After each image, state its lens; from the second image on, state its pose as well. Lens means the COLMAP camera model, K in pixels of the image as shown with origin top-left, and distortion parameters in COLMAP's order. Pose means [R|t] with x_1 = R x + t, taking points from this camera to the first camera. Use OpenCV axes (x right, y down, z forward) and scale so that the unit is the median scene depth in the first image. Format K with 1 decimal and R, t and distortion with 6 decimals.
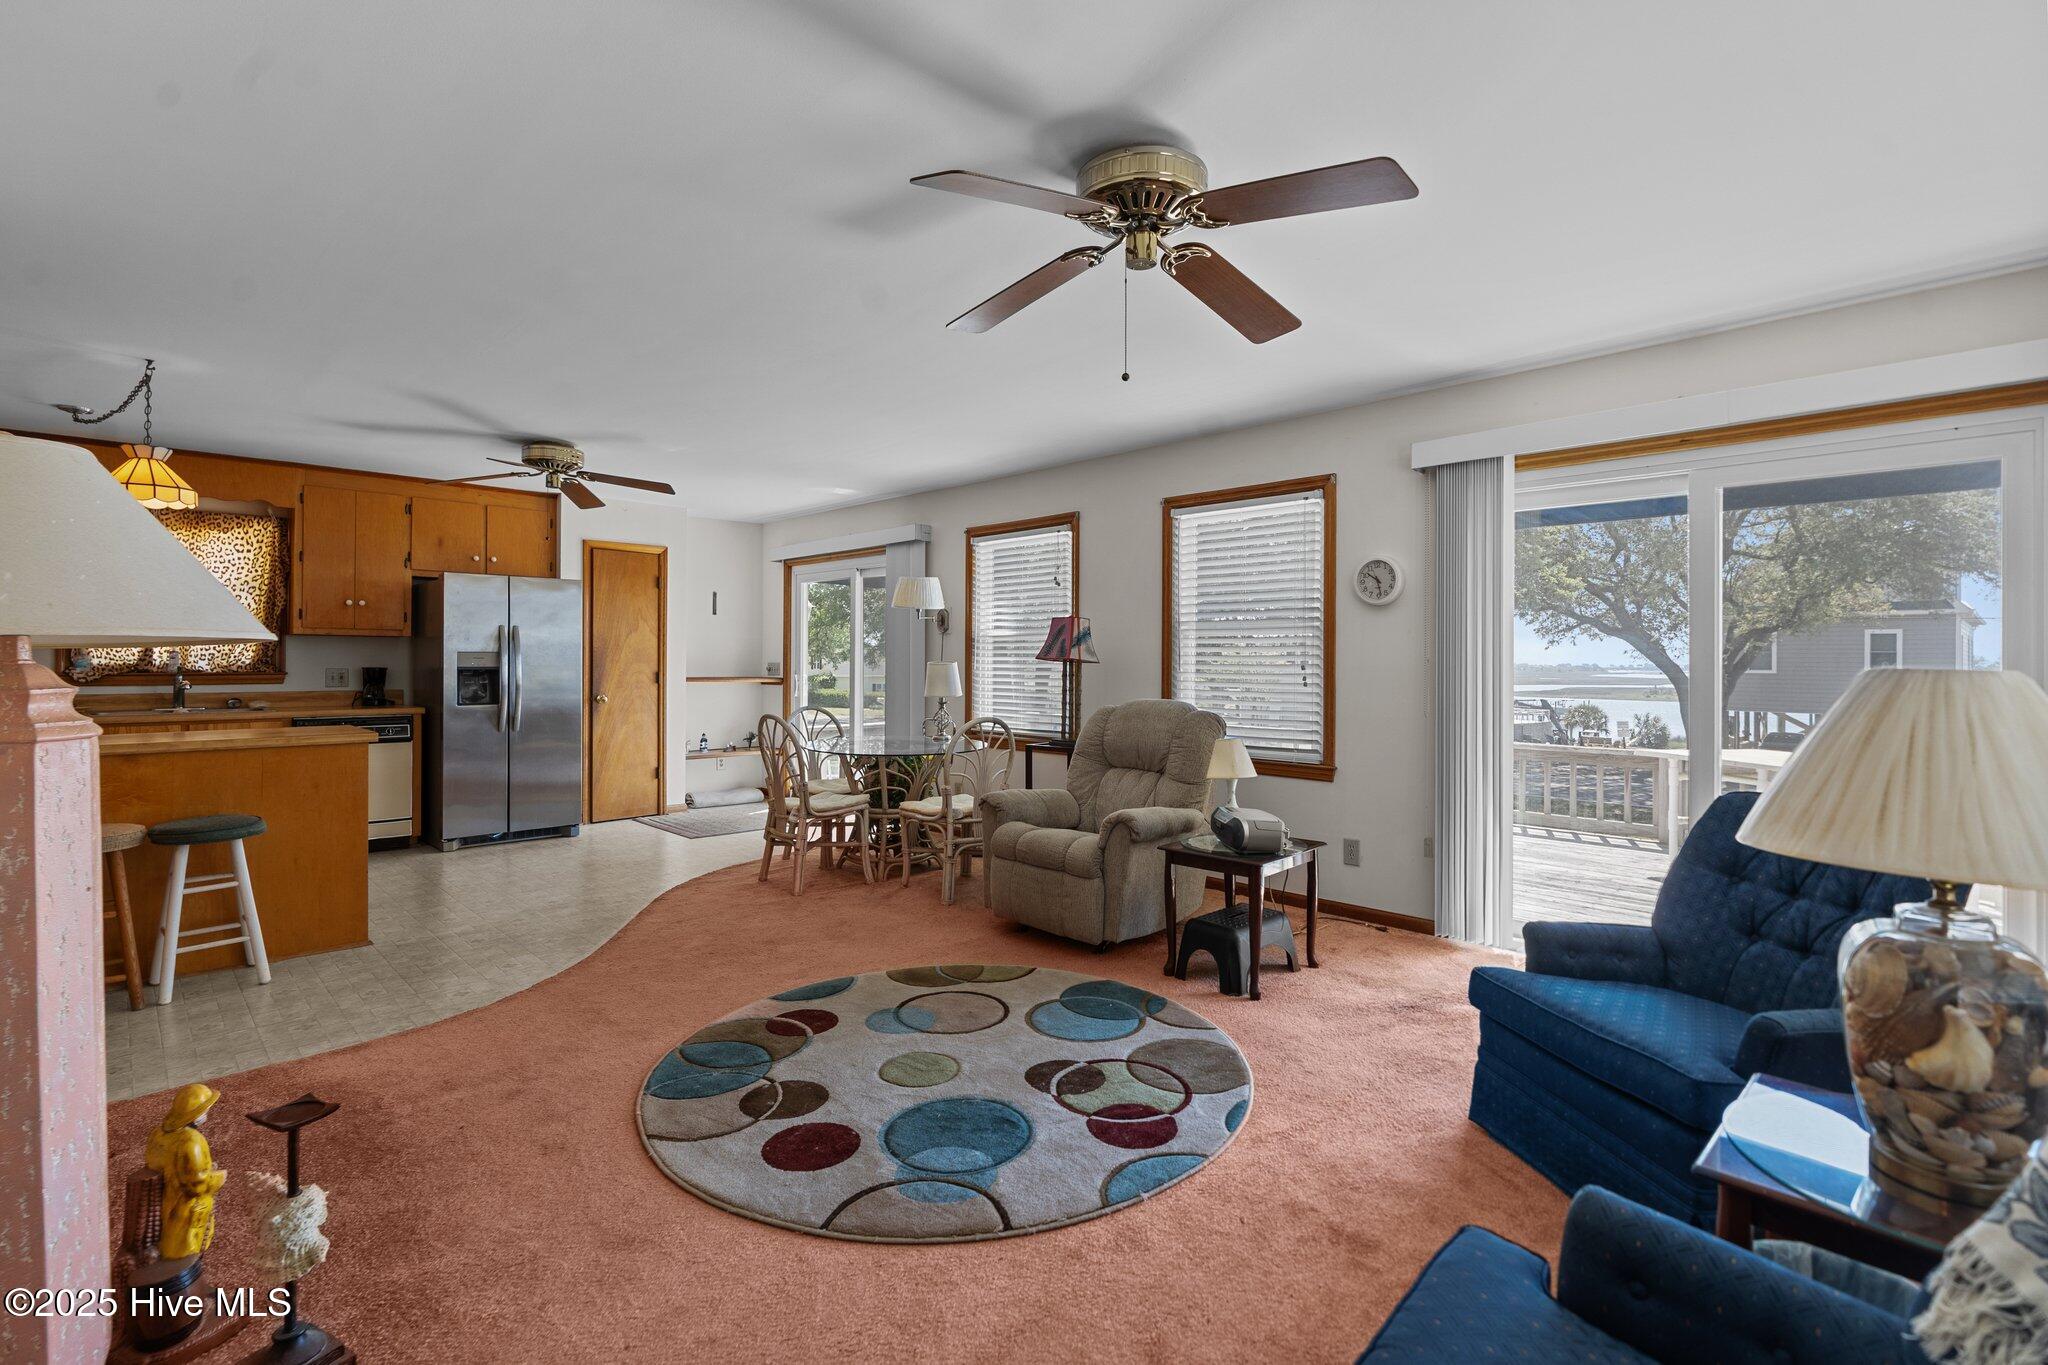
lens RADIAL K [[940.1, 0, 1040.9], [0, 940.1, 664.2], [0, 0, 1]] dist [-0.005493, 0.003259]
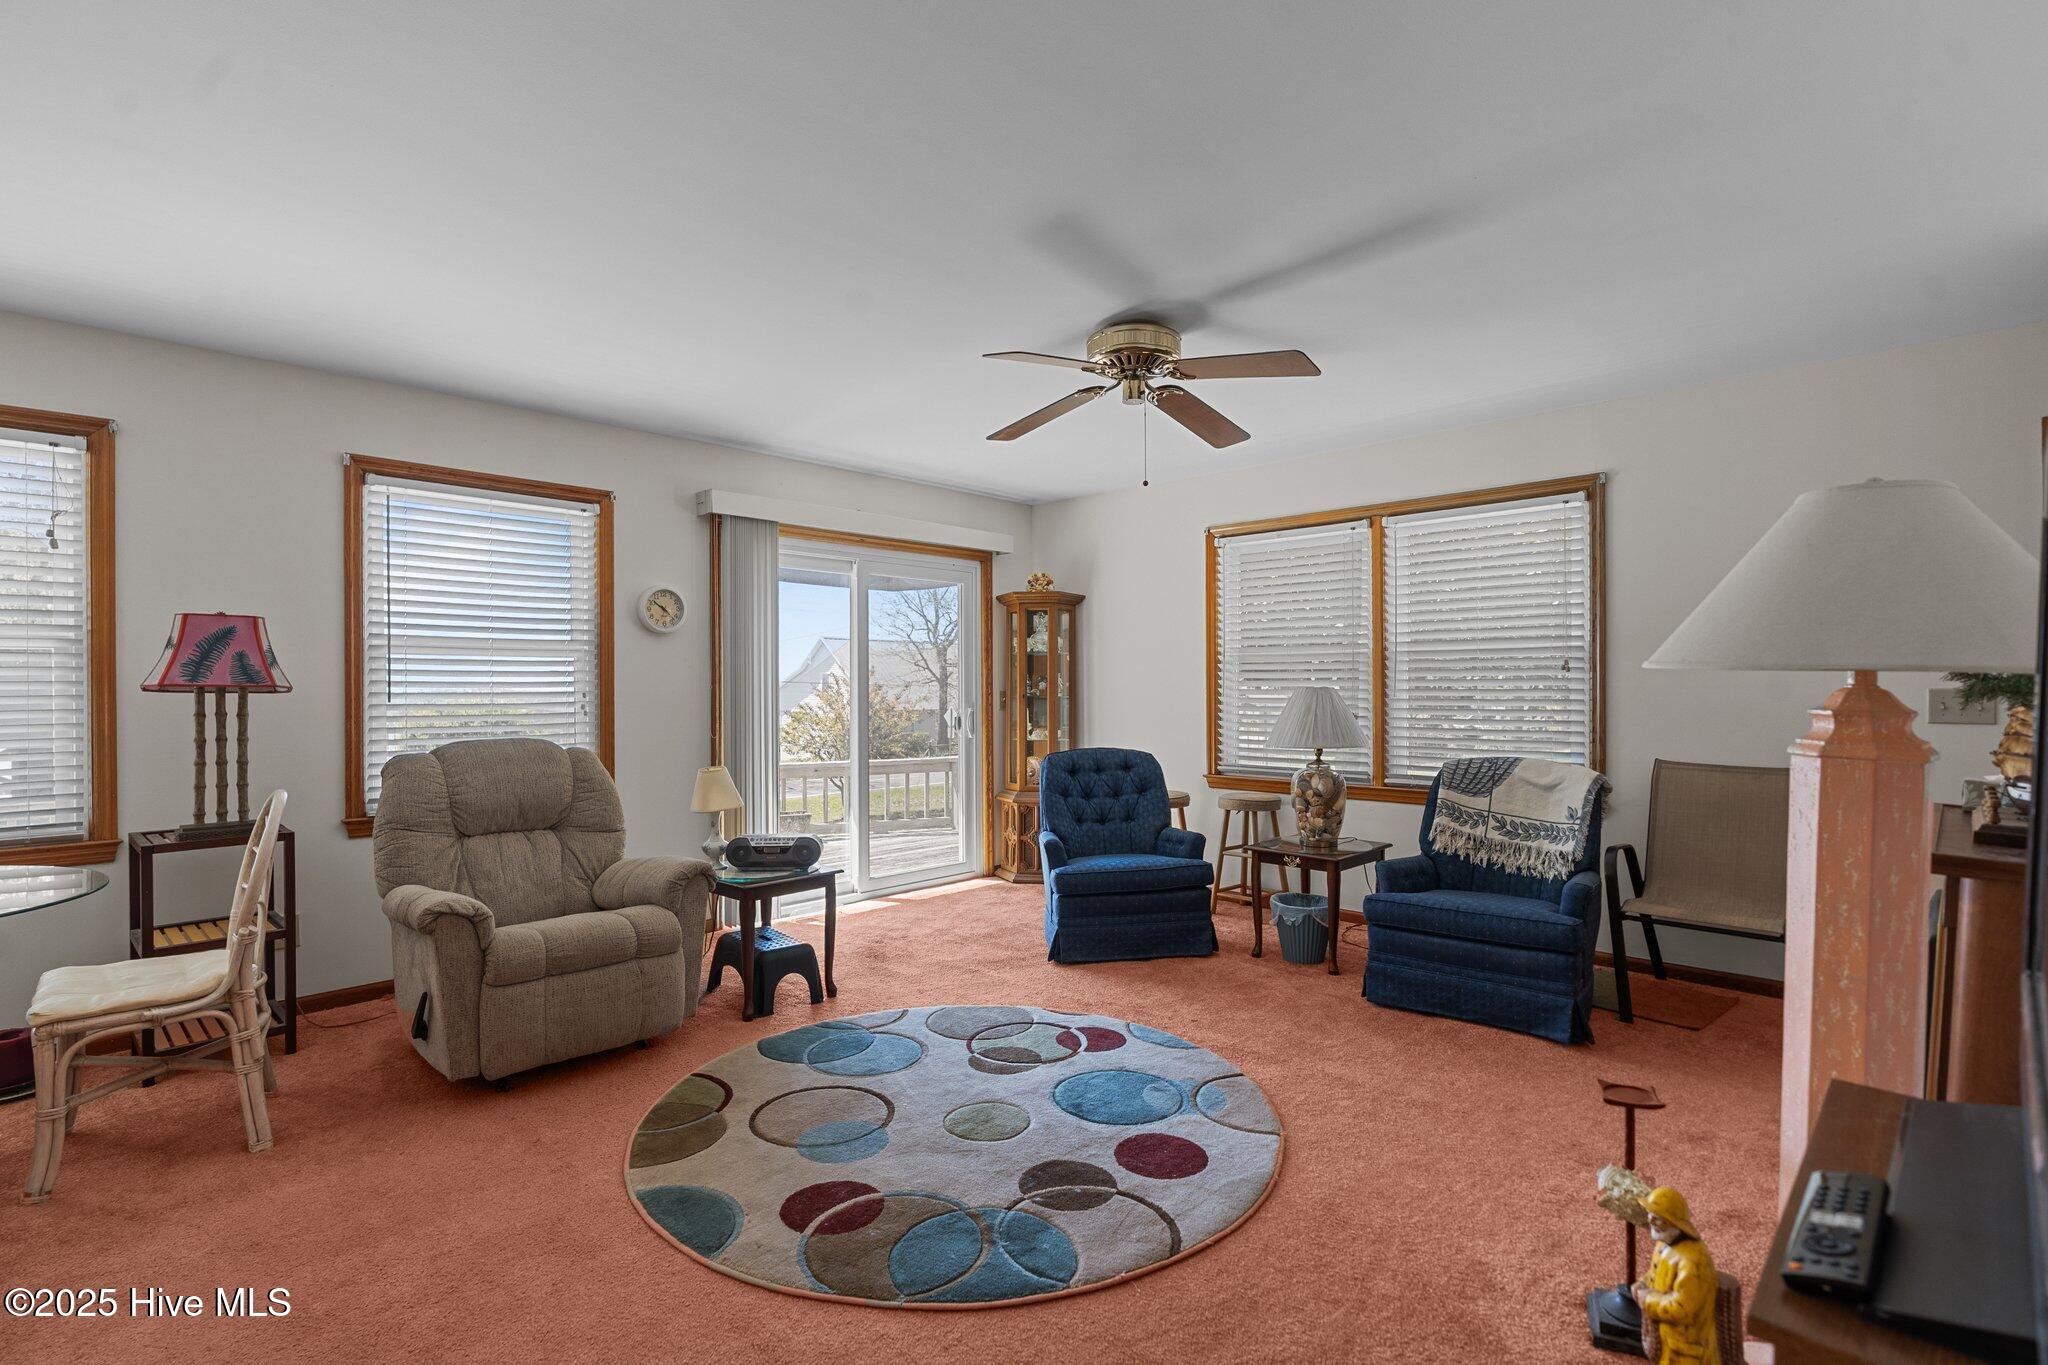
lens RADIAL K [[940.1, 0, 1010.8], [0, 940.1, 694.0], [0, 0, 1]] dist [-0.005493, 0.003259]
pose [[-0.000069, -0.011758, 0.999931, -0.833809], [0.008240, 0.999897, 0.011758, -0.005490], [-0.999966, 0.008240, 0.000028, 0.761847]]
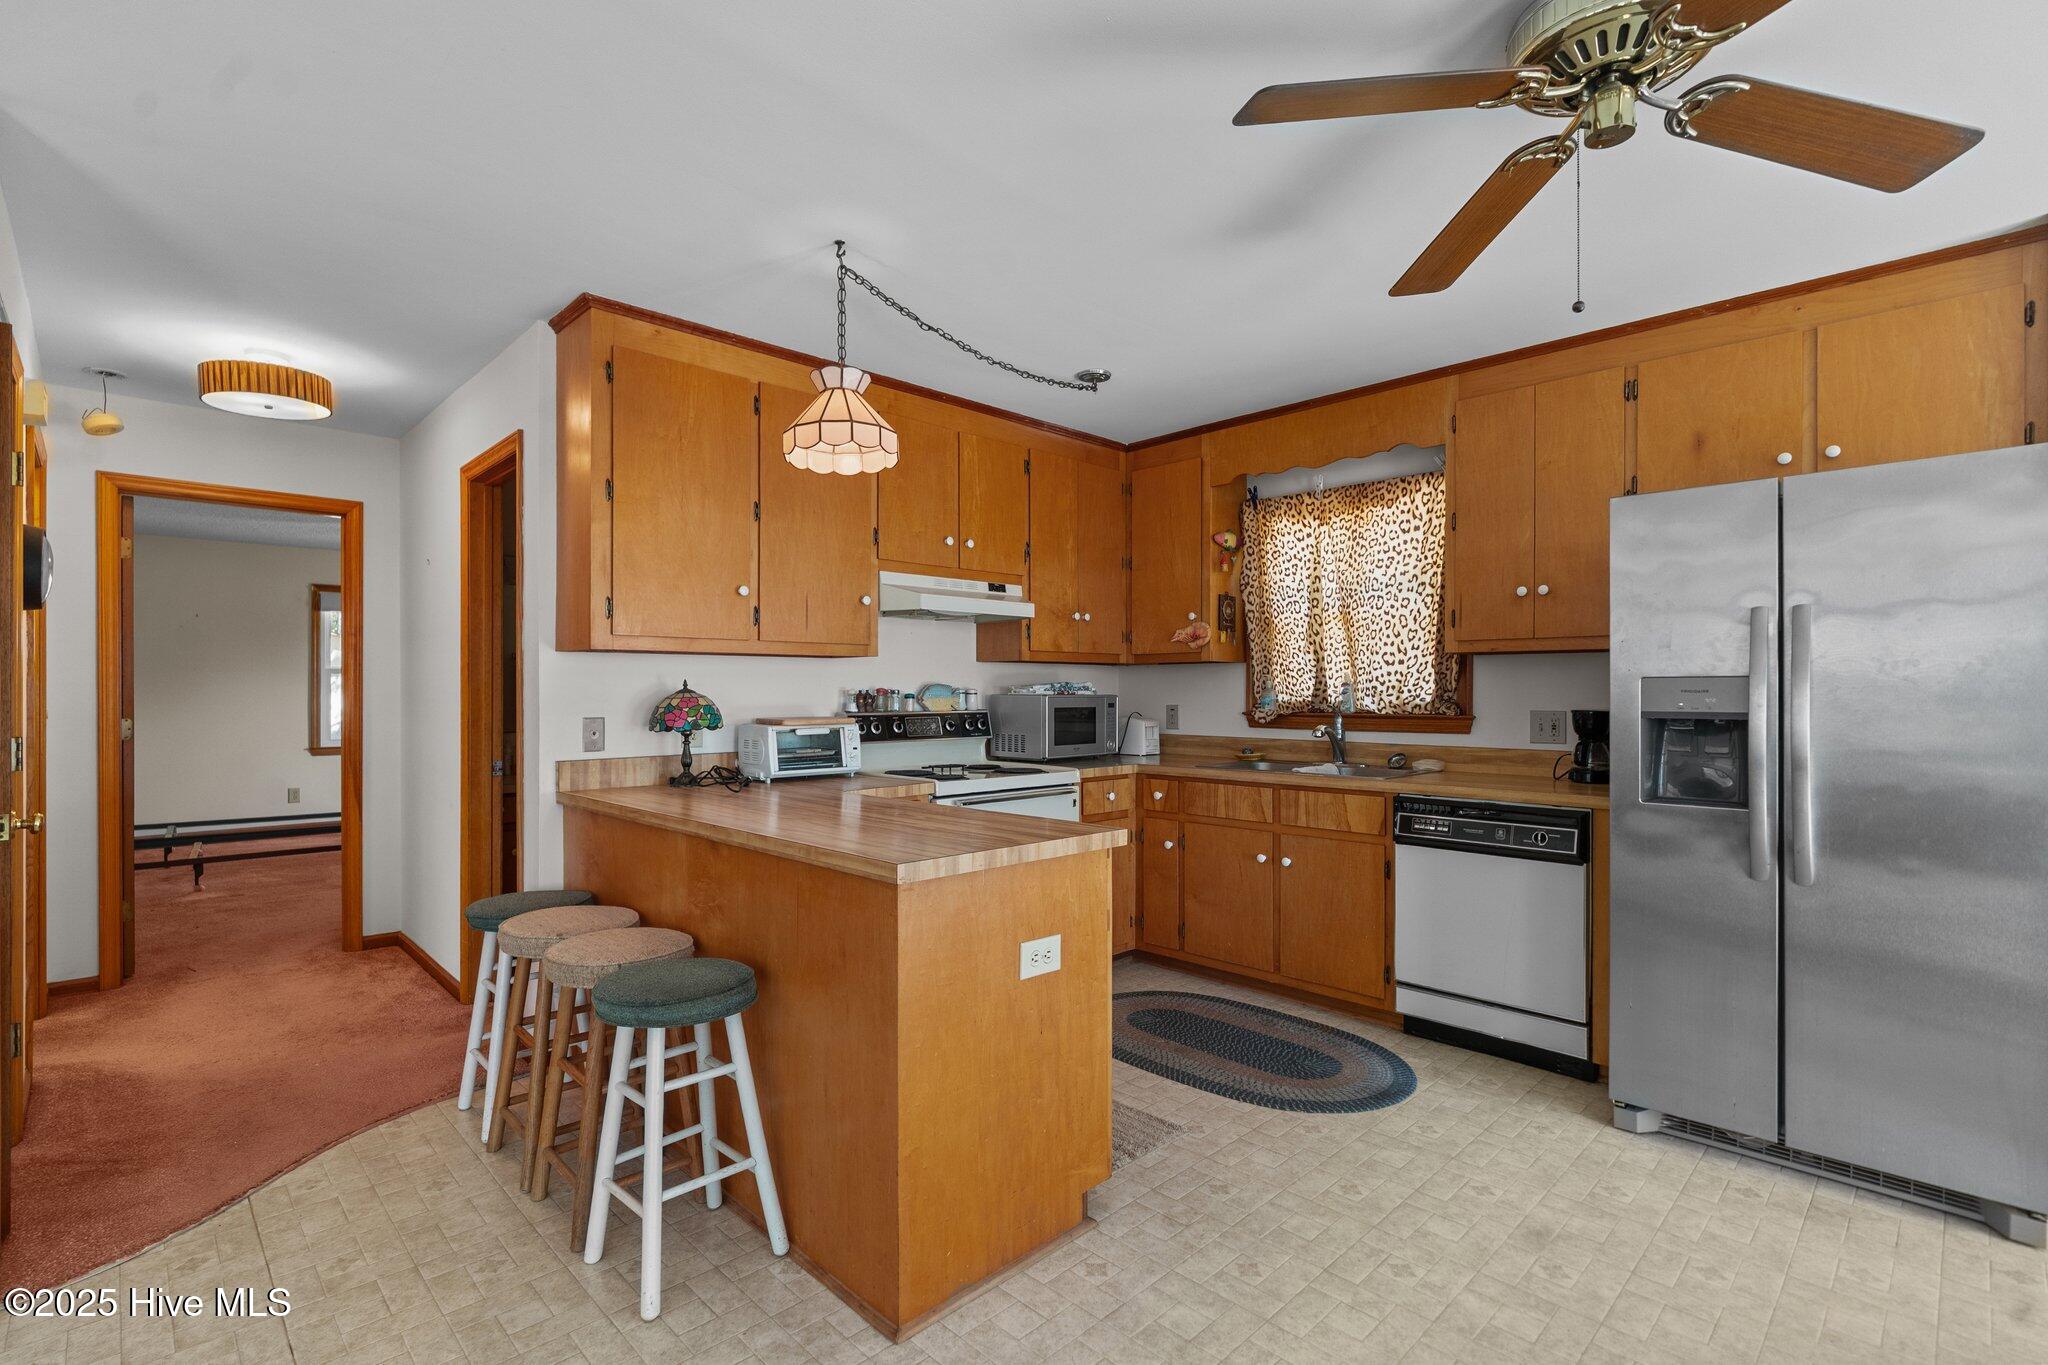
lens RADIAL K [[940.1, 0, 1024.9], [0, 940.1, 693.8], [0, 0, 1]] dist [-0.005493, 0.003259]
pose [[-0.015231, -0.002545, -0.999881, -0.307149], [-0.003969, 0.999989, -0.002484, -0.005462], [0.999876, 0.003930, -0.015241, 1.197188]]
